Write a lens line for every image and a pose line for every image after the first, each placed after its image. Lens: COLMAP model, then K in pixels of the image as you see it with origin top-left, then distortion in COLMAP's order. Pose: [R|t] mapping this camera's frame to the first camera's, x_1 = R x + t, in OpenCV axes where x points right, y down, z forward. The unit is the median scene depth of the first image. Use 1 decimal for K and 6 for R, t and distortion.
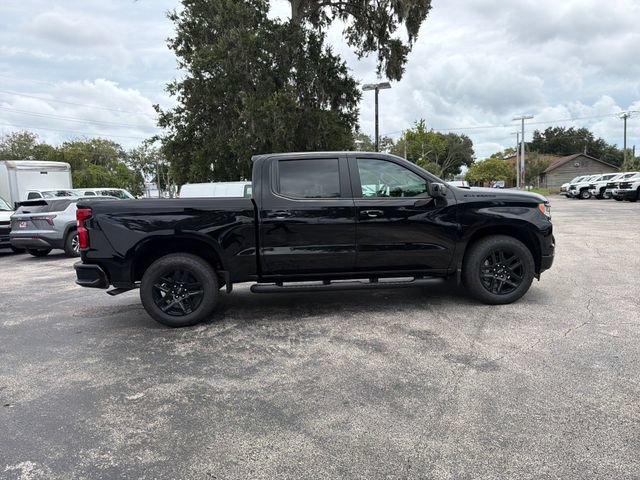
lens RADIAL K [[449.8, 0, 319.2], [0, 449.8, 241.3], [0, 0, 1]] dist [0.042123, -0.053641]
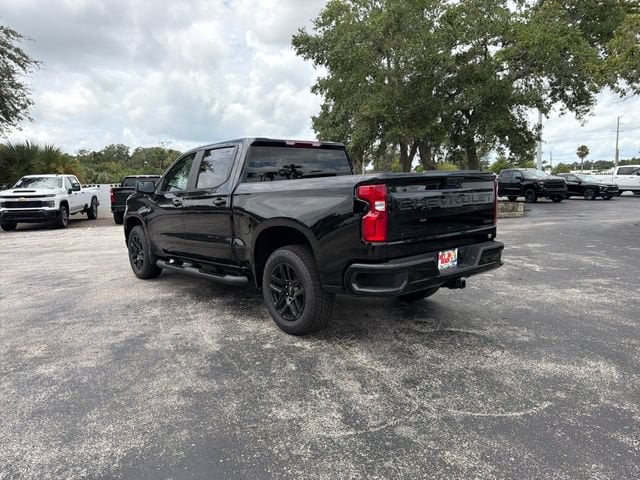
lens RADIAL K [[449.8, 0, 314.2], [0, 449.8, 242.6], [0, 0, 1]] dist [0.042123, -0.053641]
pose [[-0.571892, -0.045989, 0.819039, -0.981457], [0.142593, 0.977655, 0.154461, -0.128525], [-0.807841, 0.205124, -0.552555, 1.666102]]
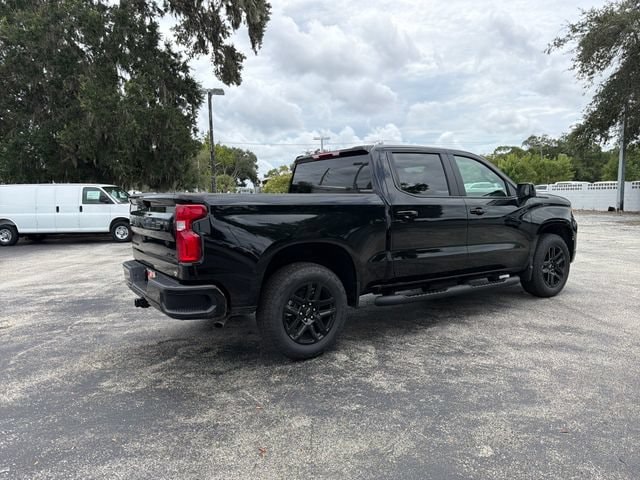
lens RADIAL K [[449.8, 0, 318.8], [0, 449.8, 236.6], [0, 0, 1]] dist [0.042123, -0.053641]
pose [[0.884691, -0.020084, 0.465746, -0.611839], [0.037472, 0.998902, -0.028103, 0.004007], [-0.464670, 0.042315, 0.884472, 0.290350]]
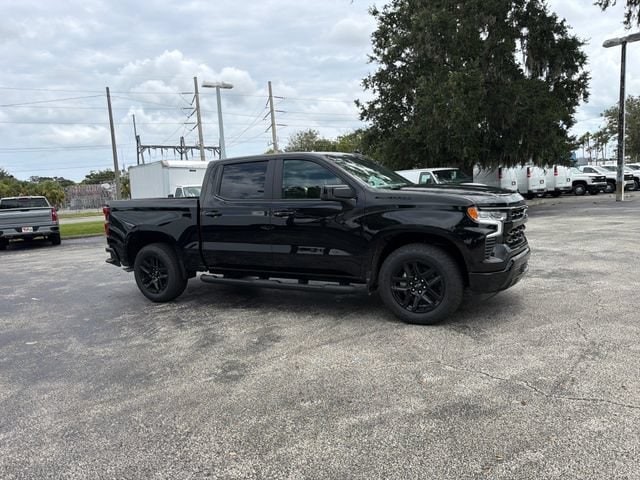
lens RADIAL K [[449.8, 0, 321.6], [0, 449.8, 244.9], [0, 0, 1]] dist [0.042123, -0.053641]
pose [[0.833557, 0.058619, -0.549314, 0.718267], [-0.034110, 0.997918, 0.054731, -0.051552], [0.551379, -0.026884, 0.833822, 0.195571]]
